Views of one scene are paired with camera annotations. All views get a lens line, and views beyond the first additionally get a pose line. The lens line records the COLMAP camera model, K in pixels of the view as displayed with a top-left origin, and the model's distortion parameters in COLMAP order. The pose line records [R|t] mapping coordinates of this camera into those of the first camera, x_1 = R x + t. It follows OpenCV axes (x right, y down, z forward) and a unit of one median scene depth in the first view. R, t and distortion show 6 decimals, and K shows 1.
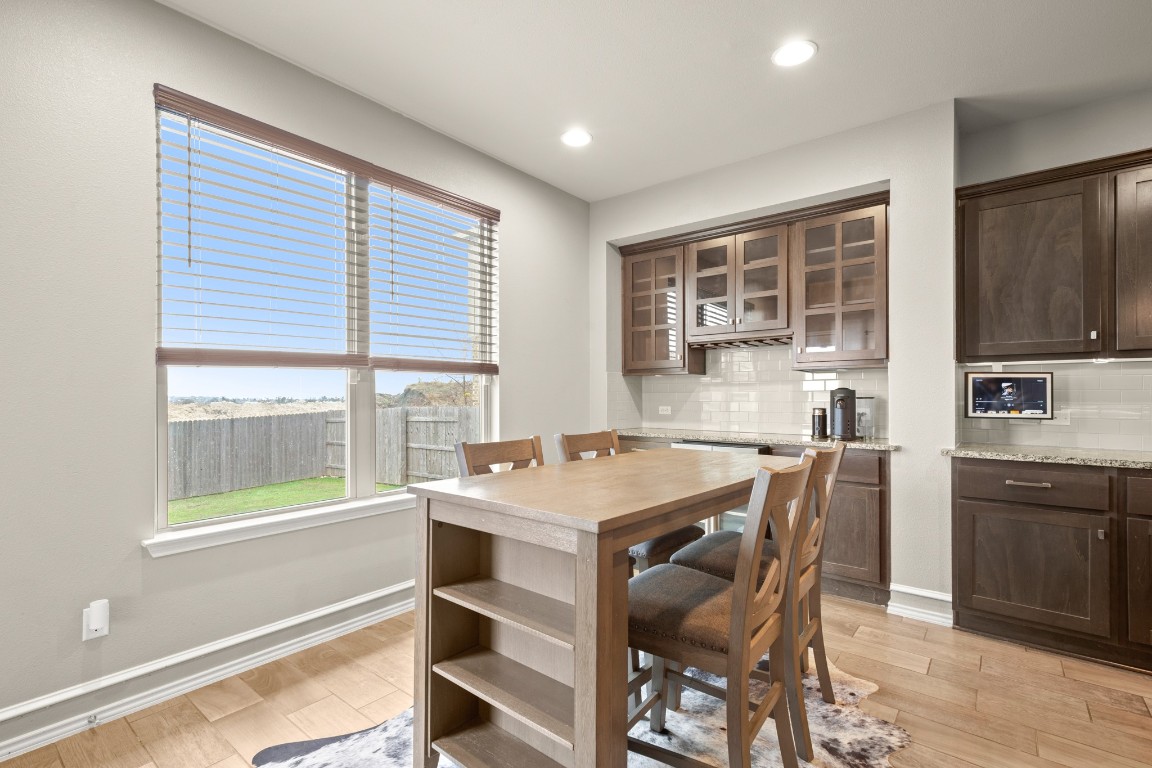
lens RADIAL K [[522.2, 0, 581.4], [0, 522.2, 396.4], [0, 0, 1]] dist [0.003431, 0.000345]
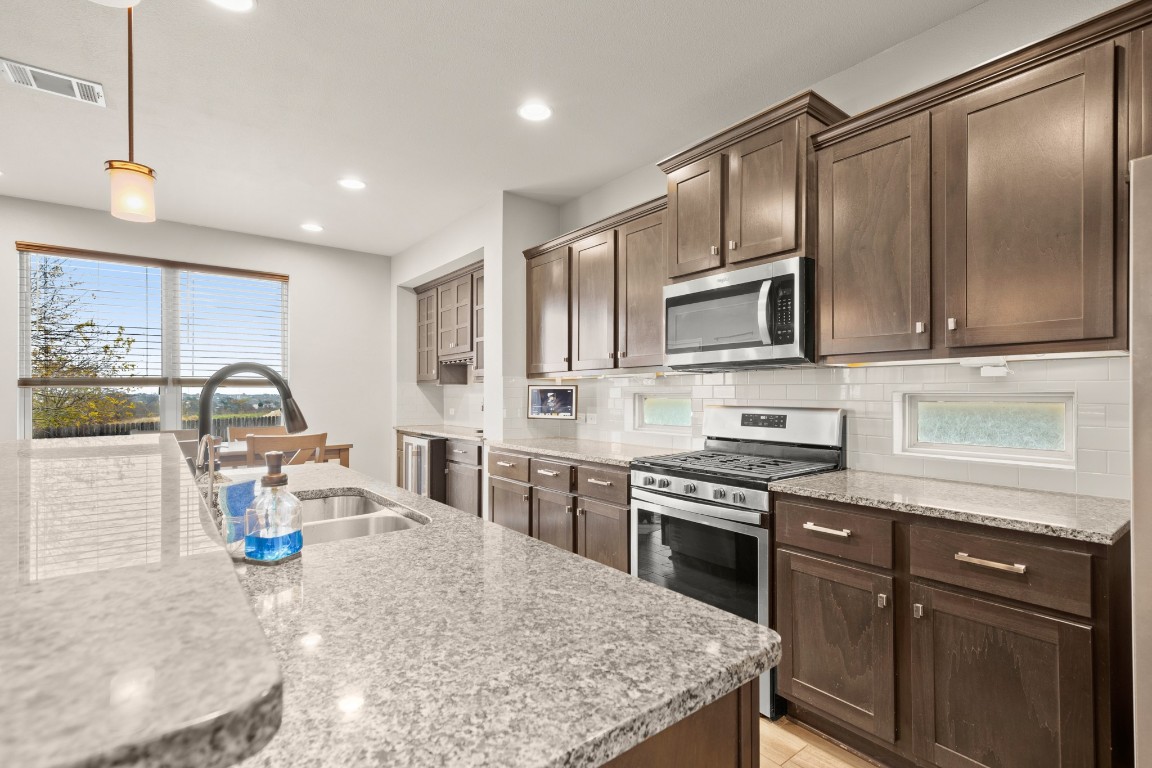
lens RADIAL K [[536.4, 0, 577.2], [0, 536.4, 392.5], [0, 0, 1]] dist [0.020725, -0.000823]
pose [[0.971447, -0.004206, -0.237220, 1.193815], [0.003468, 0.999988, -0.003526, -0.021708], [0.237232, 0.002603, 0.971449, -0.337758]]
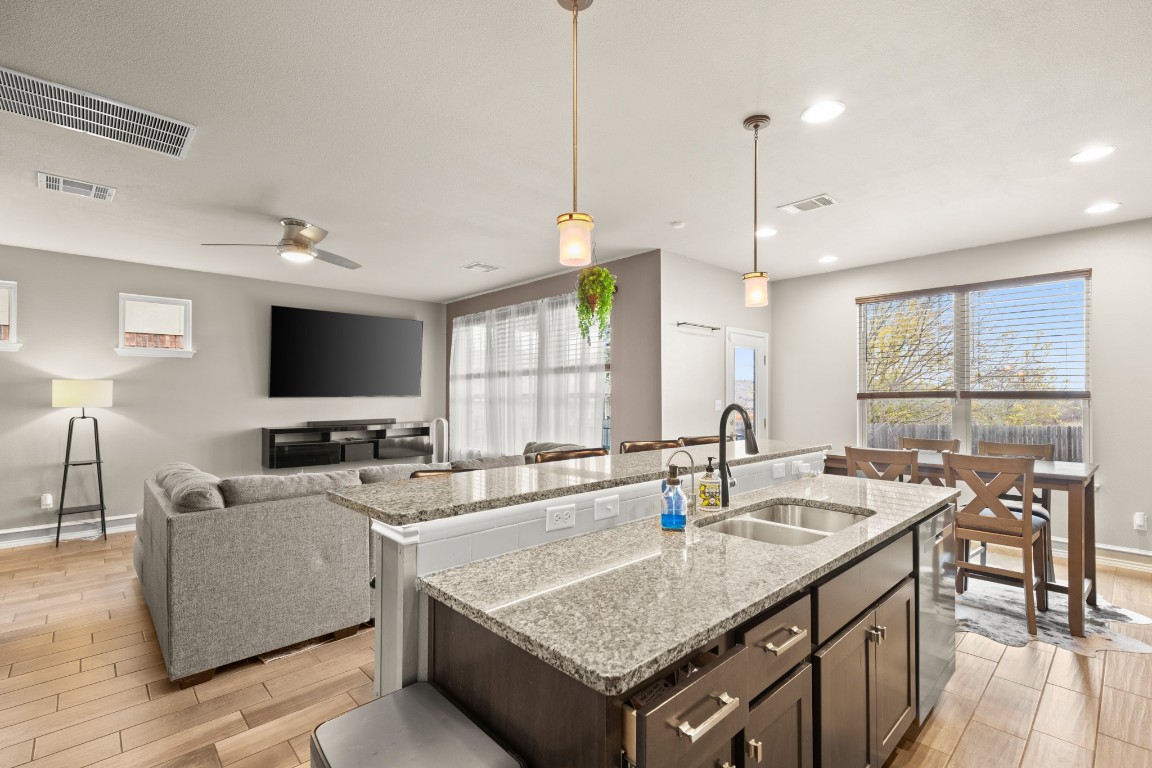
lens RADIAL K [[522.2, 0, 581.4], [0, 522.2, 396.4], [0, 0, 1]] dist [0.003431, 0.000345]
pose [[-0.143805, 0.002462, -0.989603, 1.523730], [0.000000, 0.999997, 0.002488, -0.063538], [0.989606, 0.000358, -0.143804, -0.031198]]
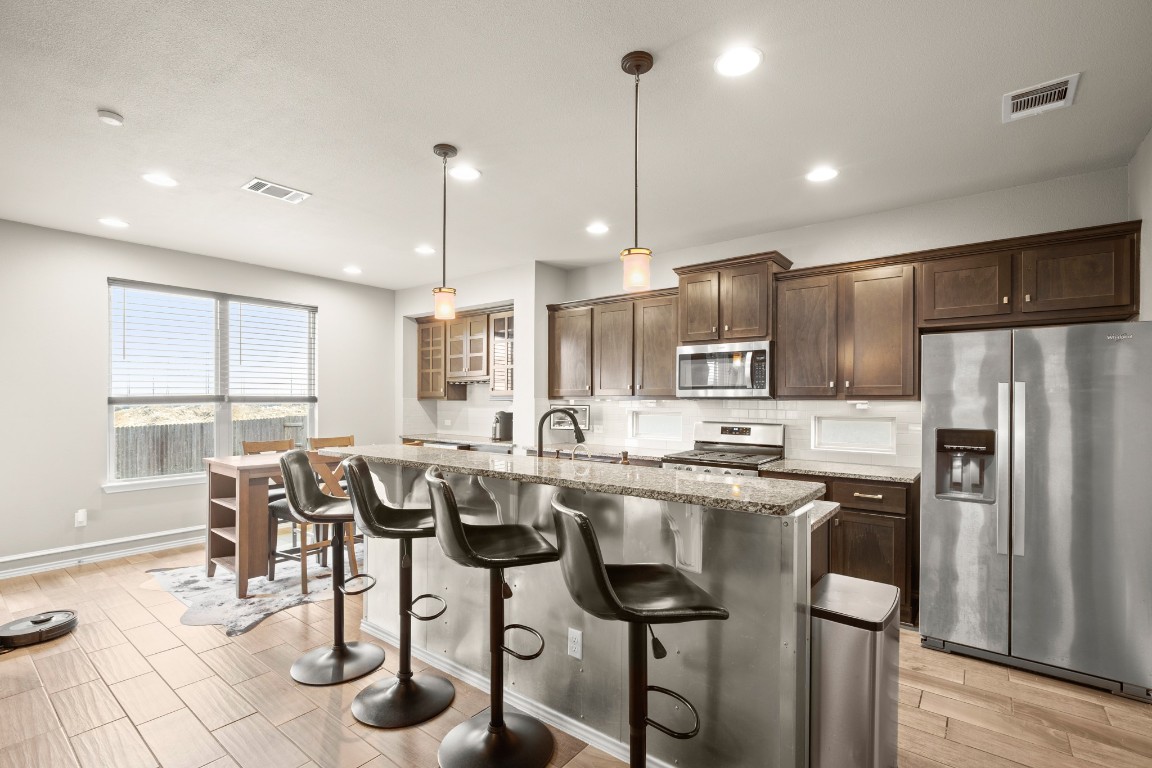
lens RADIAL K [[524.4, 0, 576.2], [0, 524.4, 403.9], [0, 0, 1]] dist [-0.000024, 0.000321]
pose [[0.999999, 0.000806, 0.001319, 0.824387], [-0.000819, 0.999952, 0.009777, -0.067173], [-0.001311, -0.009778, 0.999951, -0.861279]]
